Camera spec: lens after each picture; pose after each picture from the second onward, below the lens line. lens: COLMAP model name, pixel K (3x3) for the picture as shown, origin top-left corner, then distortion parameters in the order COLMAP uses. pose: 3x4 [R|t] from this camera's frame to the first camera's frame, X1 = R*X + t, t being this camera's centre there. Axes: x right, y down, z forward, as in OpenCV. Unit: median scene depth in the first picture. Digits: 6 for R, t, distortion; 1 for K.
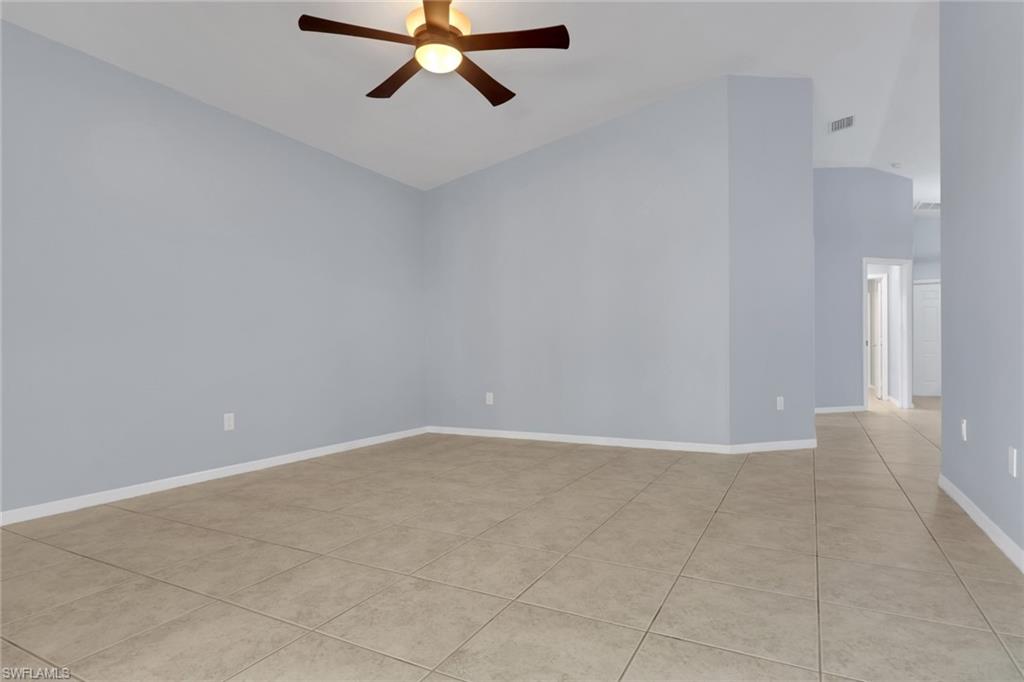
lens RADIAL K [[549.0, 0, 512.2], [0, 549.0, 346.8], [0, 0, 1]] dist [-0.005330, -0.000759]
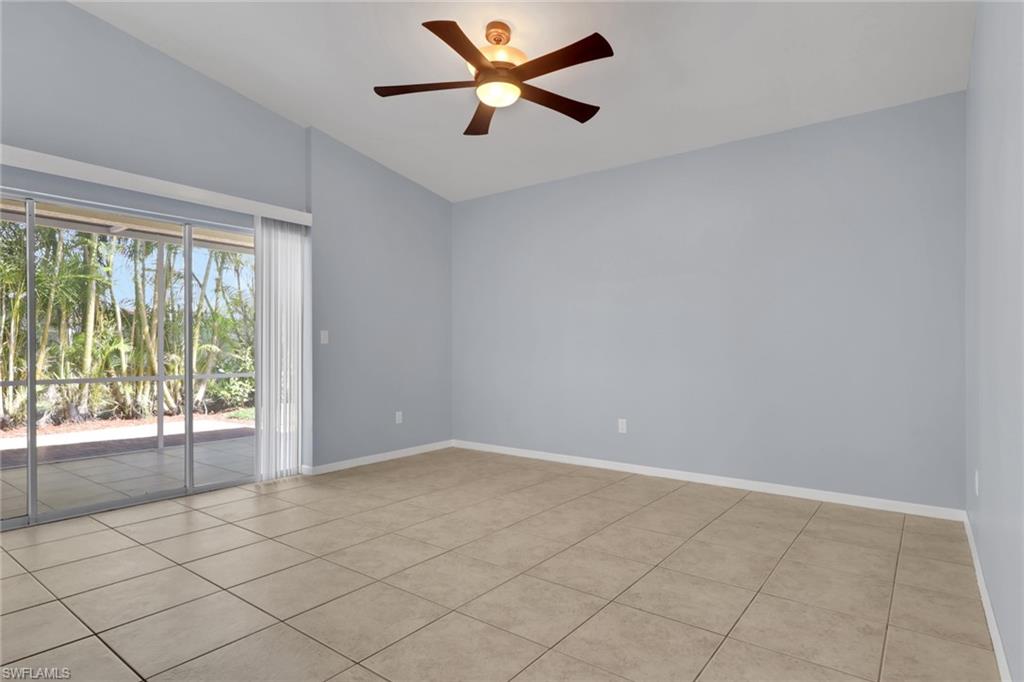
lens RADIAL K [[554.2, 0, 509.6], [0, 554.2, 347.4], [0, 0, 1]] dist [-0.003372, -0.000951]
pose [[-0.159732, 0.008866, -0.987121, 0.922428], [0.010897, 0.999915, 0.007217, -0.059329], [0.987100, -0.009604, -0.159815, 1.221460]]
